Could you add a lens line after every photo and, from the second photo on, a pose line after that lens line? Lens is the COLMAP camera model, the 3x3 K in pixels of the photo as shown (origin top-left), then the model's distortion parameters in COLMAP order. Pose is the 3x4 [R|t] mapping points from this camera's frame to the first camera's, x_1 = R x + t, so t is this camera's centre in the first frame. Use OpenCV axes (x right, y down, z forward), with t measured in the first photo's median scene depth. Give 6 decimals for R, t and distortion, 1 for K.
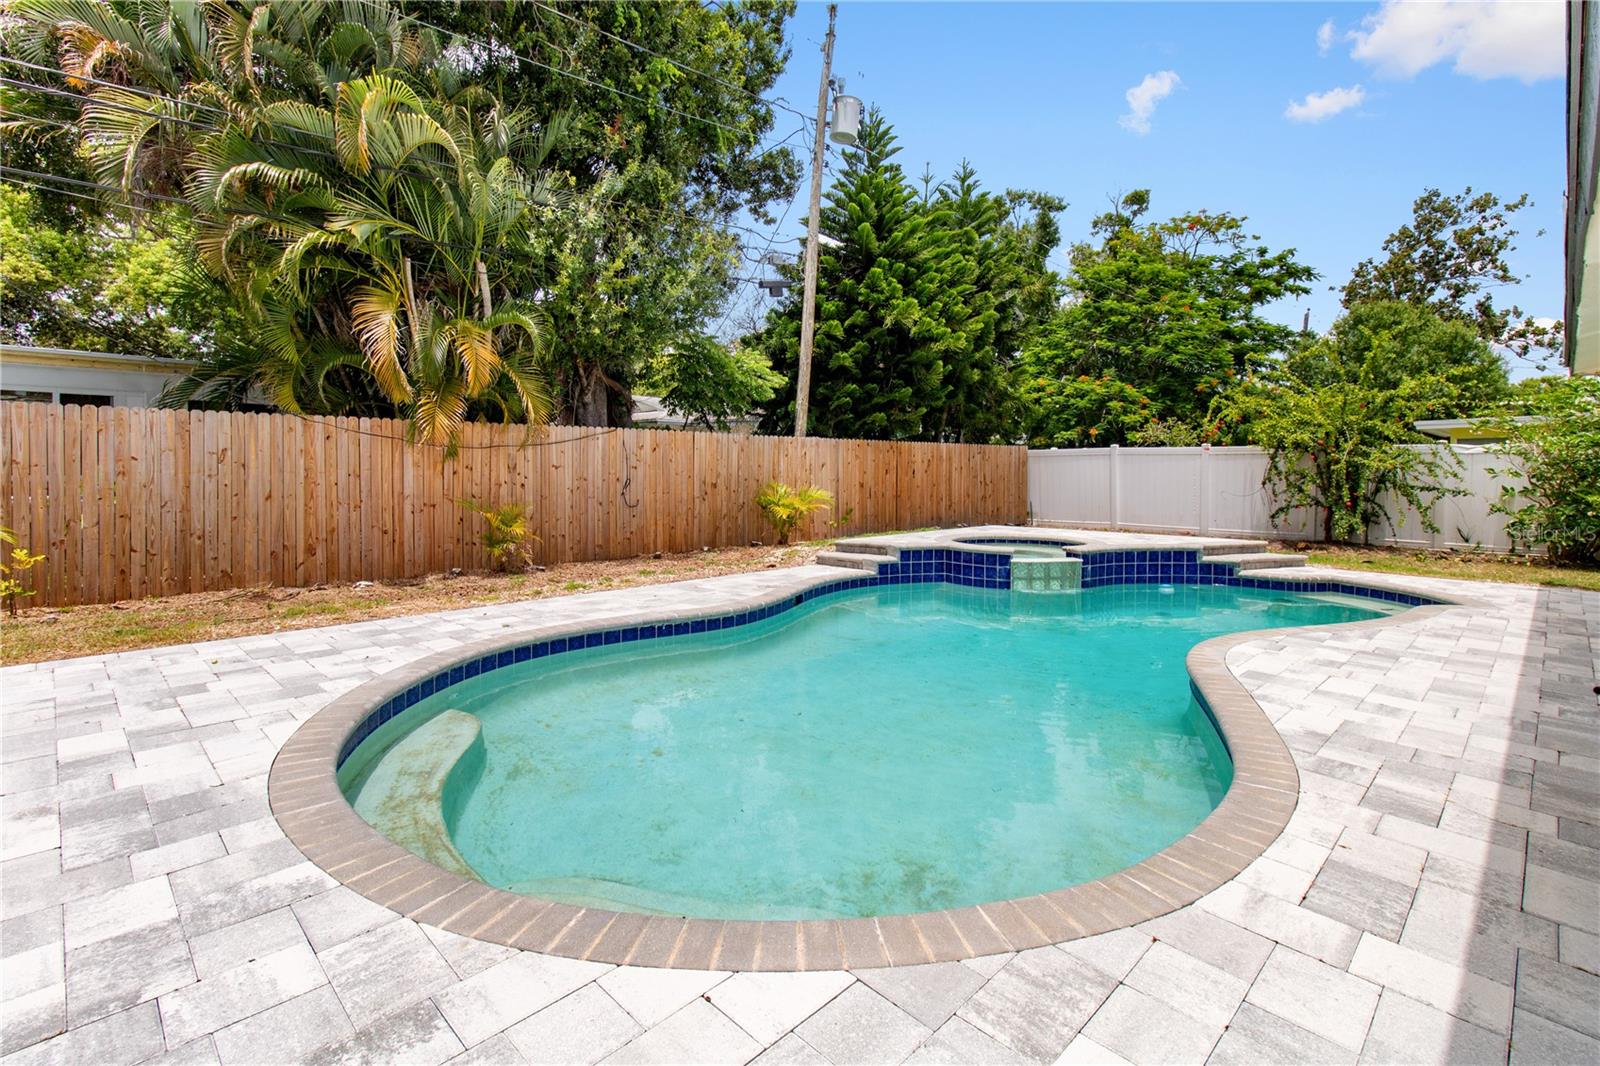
lens RADIAL K [[755.2, 0, 806.3], [0, 755.2, 535.4], [0, 0, 1]] dist [0.000288, 0.000736]
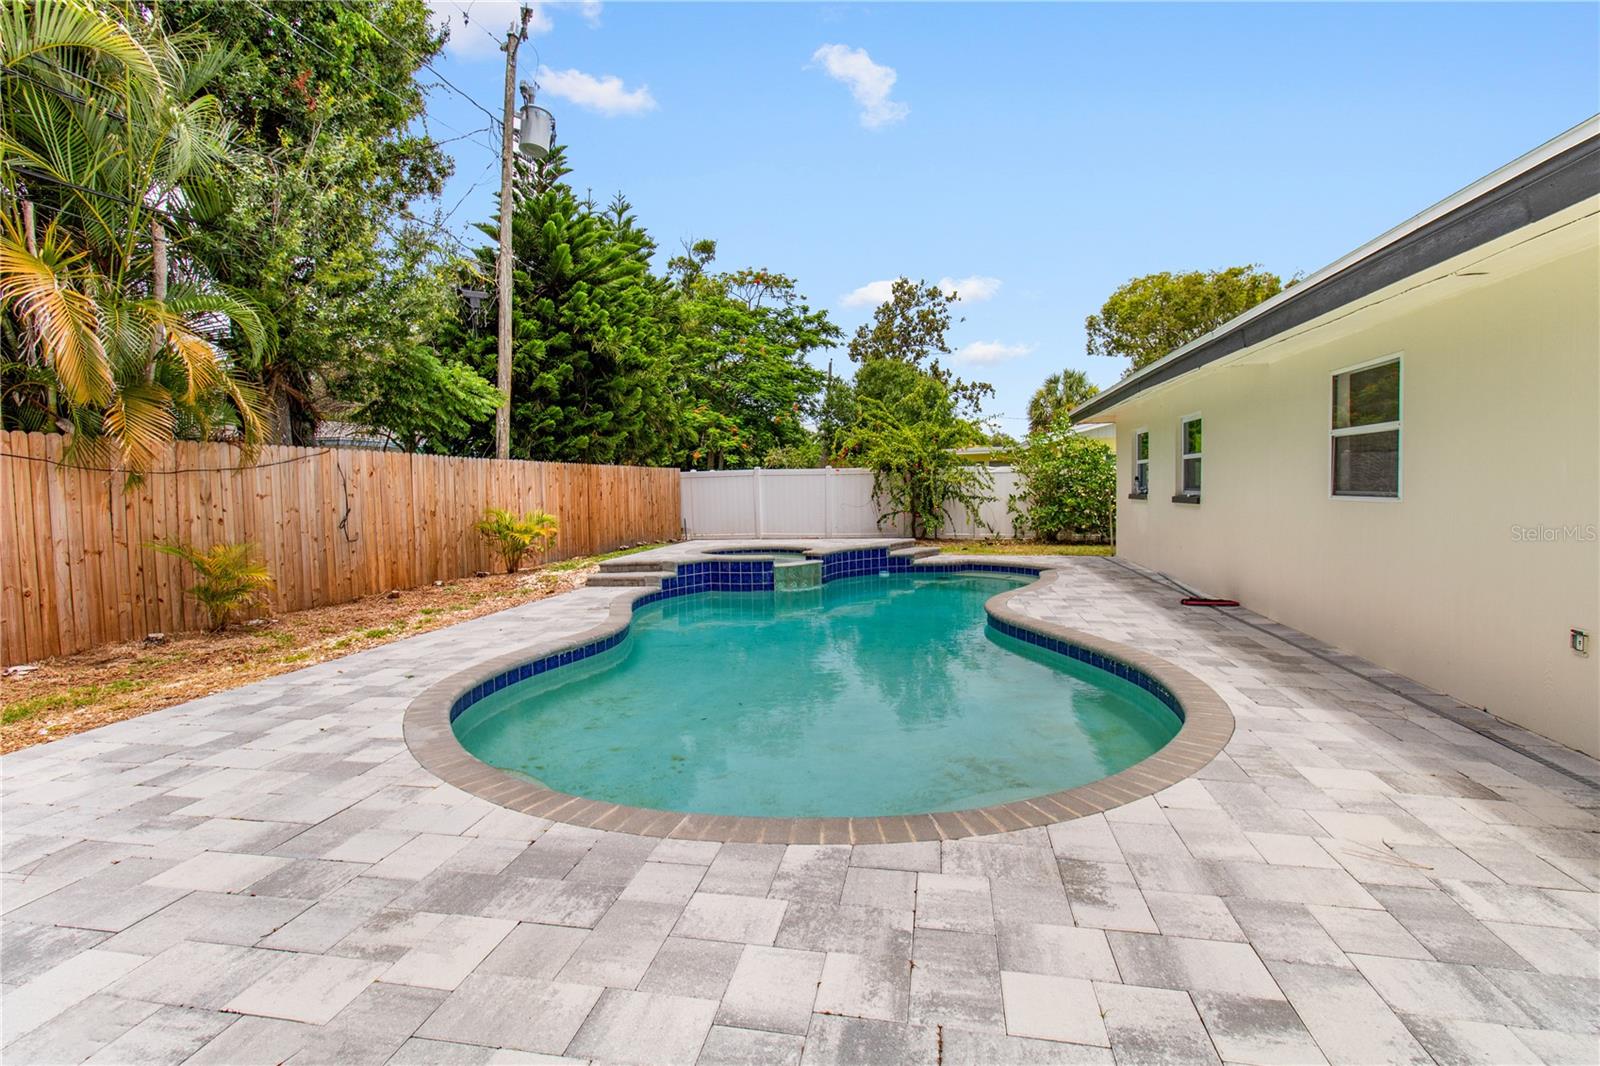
lens RADIAL K [[733.4, 0, 804.5], [0, 733.4, 582.1], [0, 0, 1]] dist [0.003790, 0.000419]
pose [[0.821486, -0.090649, 0.562977, -0.261823], [0.070462, 0.995854, 0.057533, -0.003227], [-0.565858, -0.007594, 0.824468, 0.021474]]
